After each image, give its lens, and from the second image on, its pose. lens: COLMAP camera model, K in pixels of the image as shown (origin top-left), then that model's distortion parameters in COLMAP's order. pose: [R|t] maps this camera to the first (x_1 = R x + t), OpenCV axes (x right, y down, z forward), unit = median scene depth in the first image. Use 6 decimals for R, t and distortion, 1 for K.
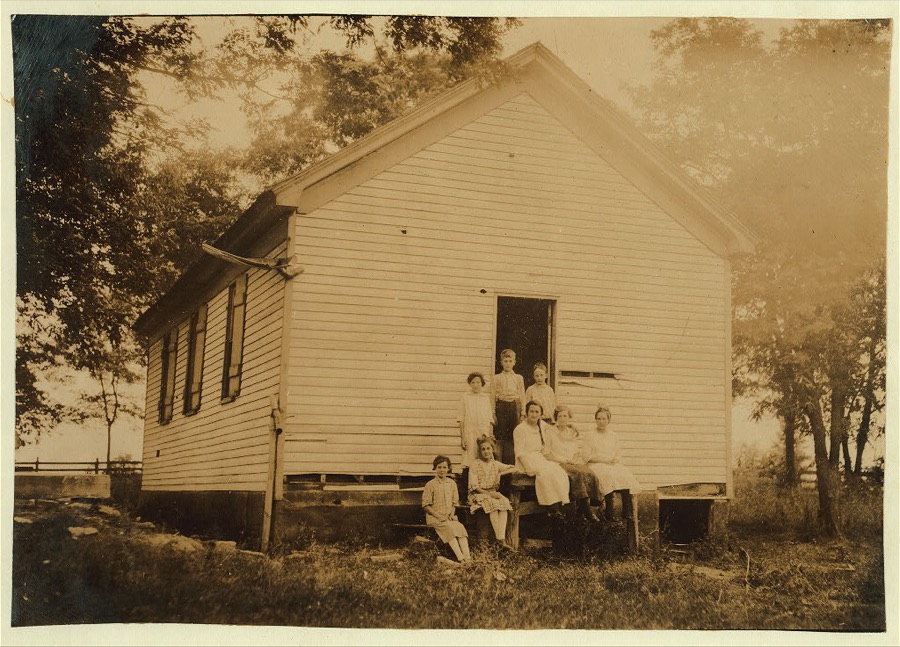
lens RADIAL K [[1105.1, 0, 450.0], [0, 1105.1, 323.5], [0, 0, 1]] dist [0.016088, 0.025348]
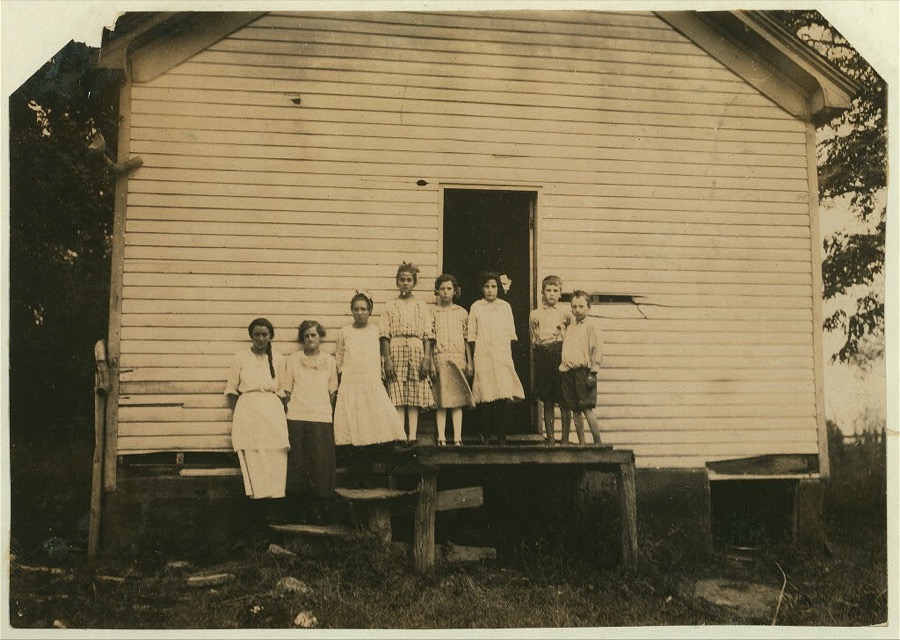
lens RADIAL K [[1122.6, 0, 450.0], [0, 1122.6, 320.0], [0, 0, 1]] dist [-0.017820, 0.042561]
pose [[0.981304, -0.040642, -0.188123, 0.175278], [0.044099, 0.998926, 0.014226, 0.046970], [0.187342, -0.022256, 0.982042, 0.317638]]
